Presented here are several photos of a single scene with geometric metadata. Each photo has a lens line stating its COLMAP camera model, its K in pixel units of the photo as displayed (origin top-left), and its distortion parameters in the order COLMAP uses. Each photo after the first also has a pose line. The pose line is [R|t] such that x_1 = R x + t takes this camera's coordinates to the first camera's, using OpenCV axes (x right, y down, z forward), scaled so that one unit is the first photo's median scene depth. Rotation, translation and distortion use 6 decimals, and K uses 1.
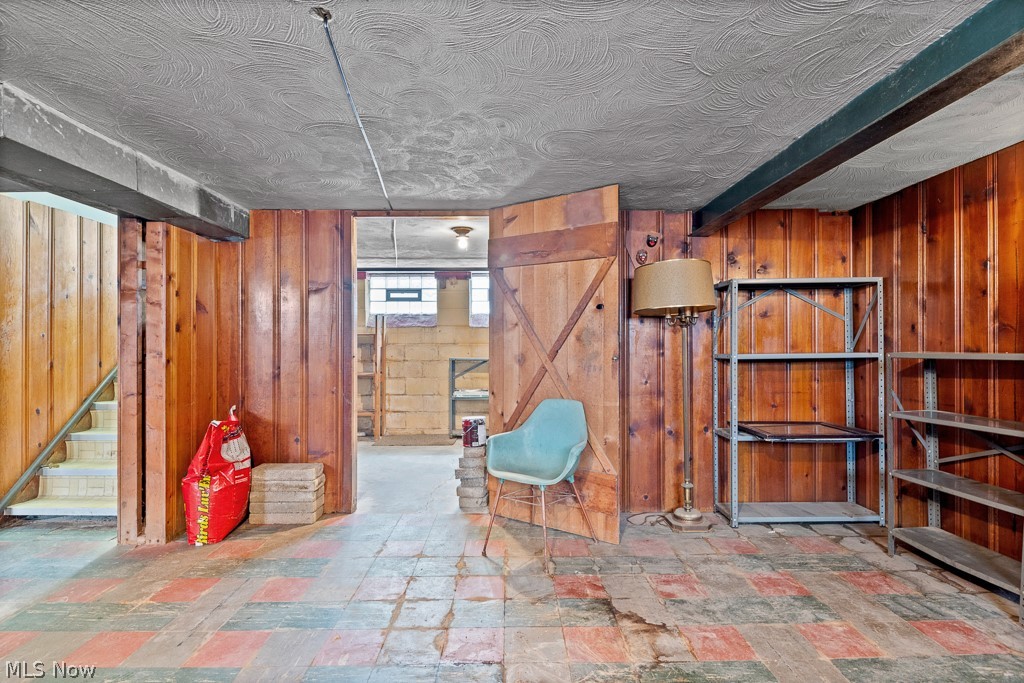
lens RADIAL K [[519.0, 0, 512.0], [0, 519.0, 341.5], [0, 0, 1]] dist [0.021173, -0.000089]
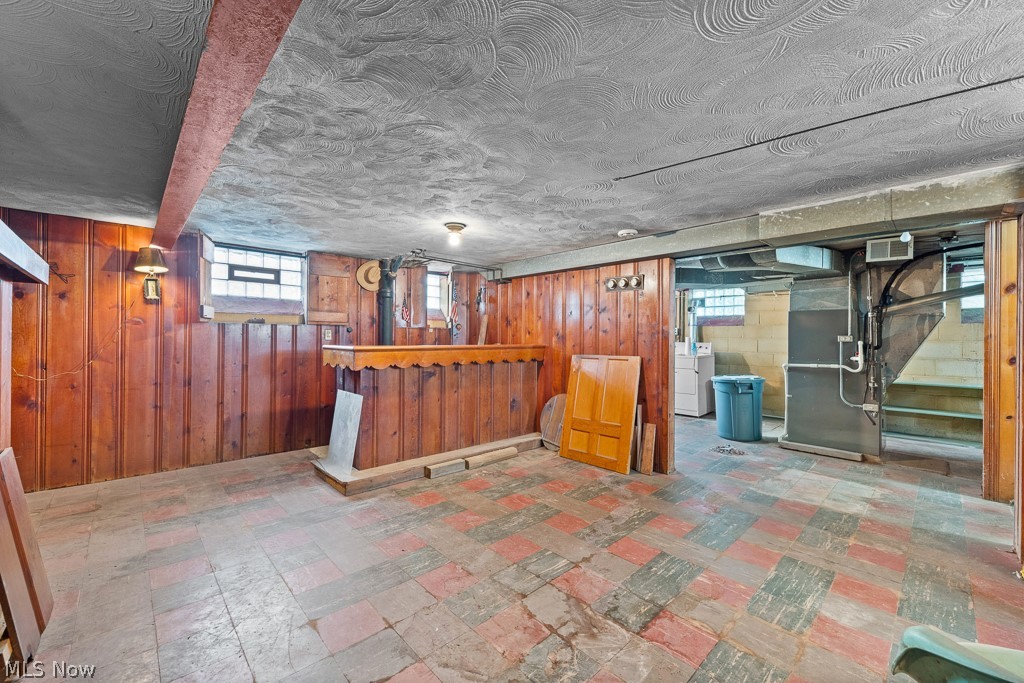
lens RADIAL K [[408.7, 0, 511.0], [0, 408.7, 334.5], [0, 0, 1]] dist [0.006841, -0.000414]
pose [[-0.727776, -0.008962, -0.685756, 0.679962], [-0.004479, 0.999955, -0.008315, -0.008502], [0.685800, -0.002980, -0.727784, 1.270616]]
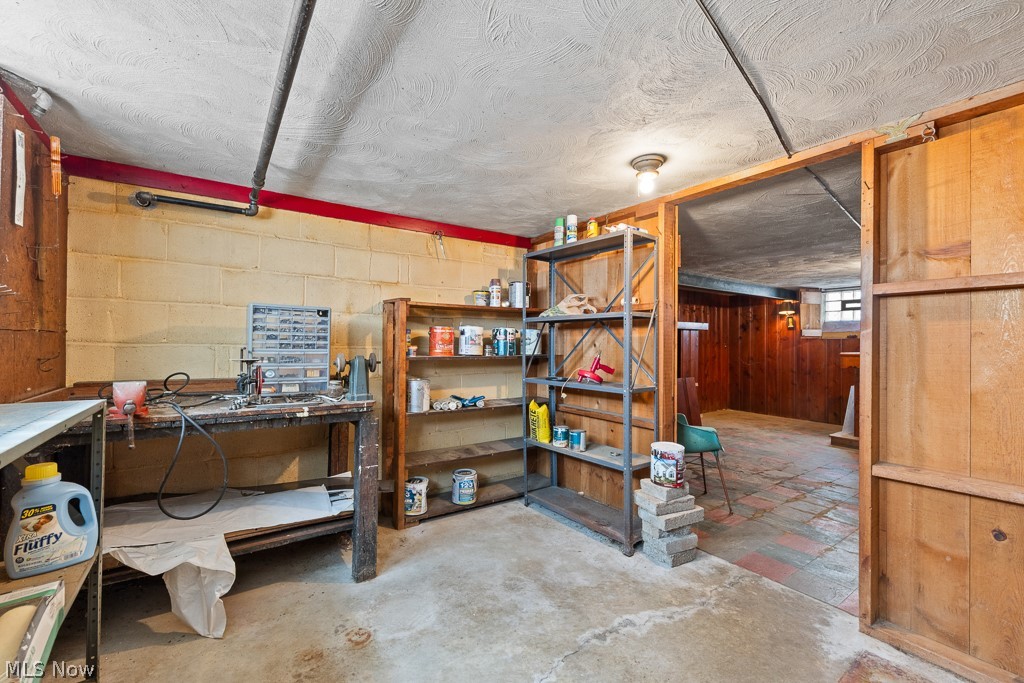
lens RADIAL K [[425.4, 0, 497.7], [0, 425.4, 343.2], [0, 0, 1]] dist [0.000075, -0.000177]
pose [[-0.557694, -0.000567, 0.830047, -0.795535], [-0.008726, 0.999949, -0.005179, 0.000503], [-0.830001, -0.010131, -0.557670, 2.730096]]
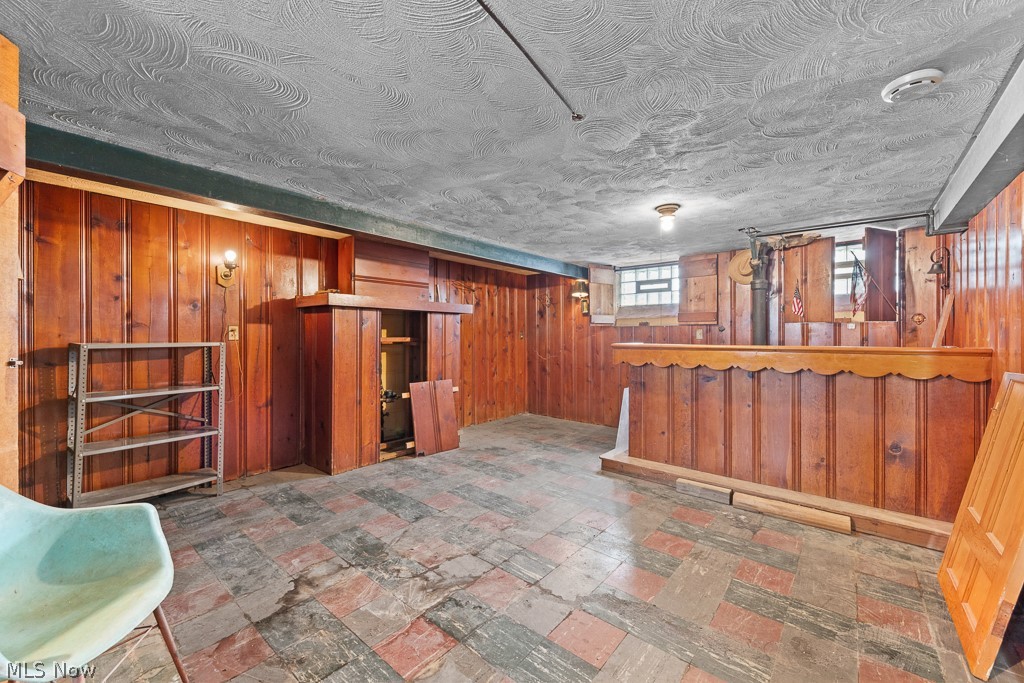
lens RADIAL K [[408.7, 0, 511.0], [0, 408.7, 334.5], [0, 0, 1]] dist [0.006841, -0.000414]
pose [[-0.761850, 0.003869, 0.647742, -0.660947], [-0.003221, 0.999947, -0.009761, 0.005027], [-0.647746, -0.009522, -0.761797, 1.372267]]
